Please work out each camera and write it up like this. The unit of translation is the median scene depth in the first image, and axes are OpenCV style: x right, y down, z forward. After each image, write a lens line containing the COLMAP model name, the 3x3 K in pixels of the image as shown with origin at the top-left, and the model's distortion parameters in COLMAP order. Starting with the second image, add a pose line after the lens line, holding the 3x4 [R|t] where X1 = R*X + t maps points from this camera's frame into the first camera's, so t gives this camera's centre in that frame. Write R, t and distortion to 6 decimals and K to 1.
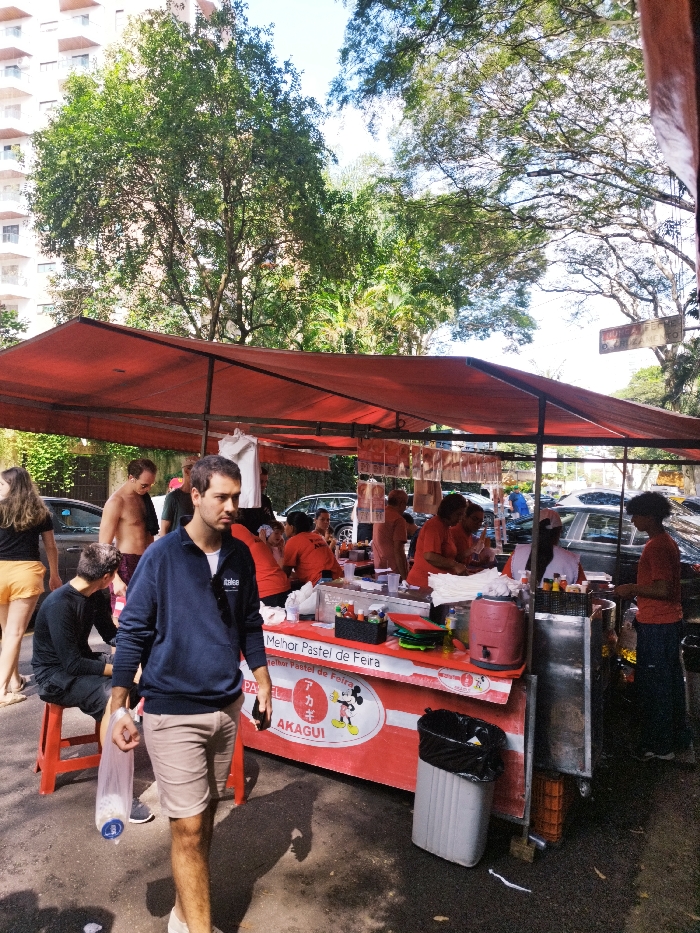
lens RADIAL K [[659.4, 0, 353.5], [0, 659.4, 466.7], [0, 0, 1]] dist [0.013647, -0.003068]
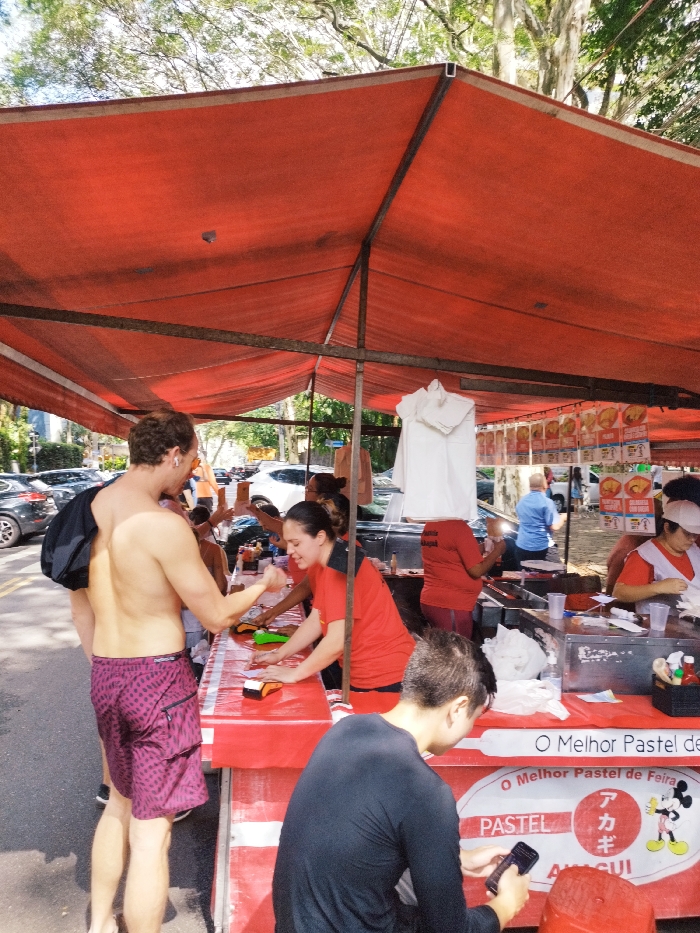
lens RADIAL K [[689.7, 0, 356.4], [0, 689.7, 463.7], [0, 0, 1]] dist [0.005907, -0.000369]
pose [[0.795890, 0.001231, 0.605441, -0.684291], [-0.017790, 0.999614, 0.021355, -0.002222], [-0.605180, -0.027767, 0.795604, 0.643864]]
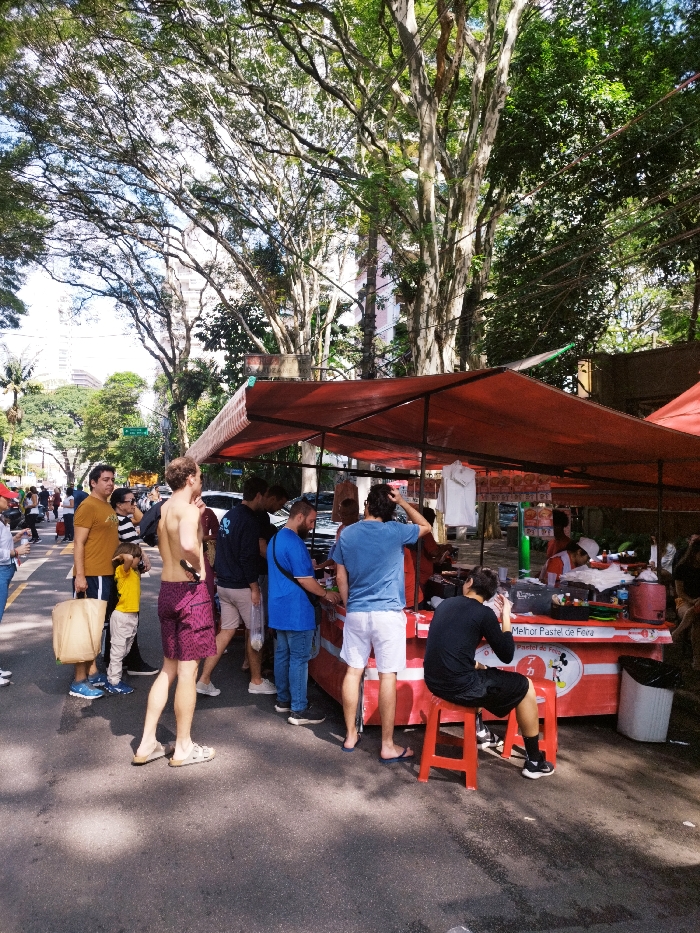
lens RADIAL K [[677.6, 0, 351.8], [0, 677.6, 461.6], [0, 0, 1]] dist [0.020175, -0.011046]
pose [[0.674650, 0.060749, 0.735634, -1.409847], [-0.055813, 0.997953, -0.031226, -0.011984], [-0.736025, -0.019991, 0.676660, 0.344259]]
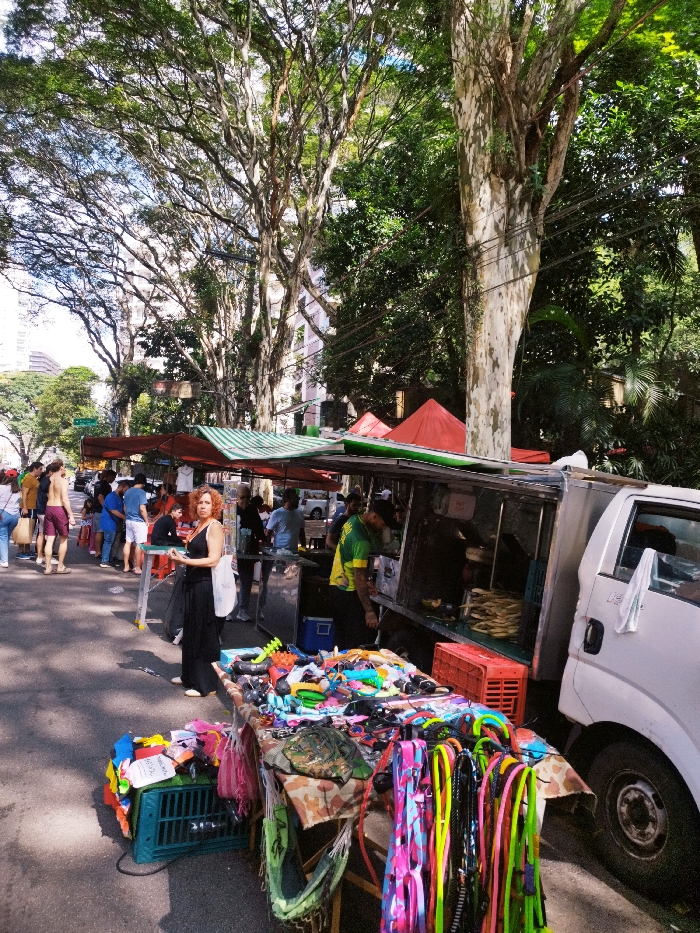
lens RADIAL K [[659.4, 0, 353.5], [0, 659.4, 466.7], [0, 0, 1]] dist [0.013647, -0.003068]
pose [[0.620734, 0.071519, 0.780753, -2.296032], [-0.090747, 0.995692, -0.019060, -0.069364], [-0.778752, -0.059020, 0.624549, -1.592613]]
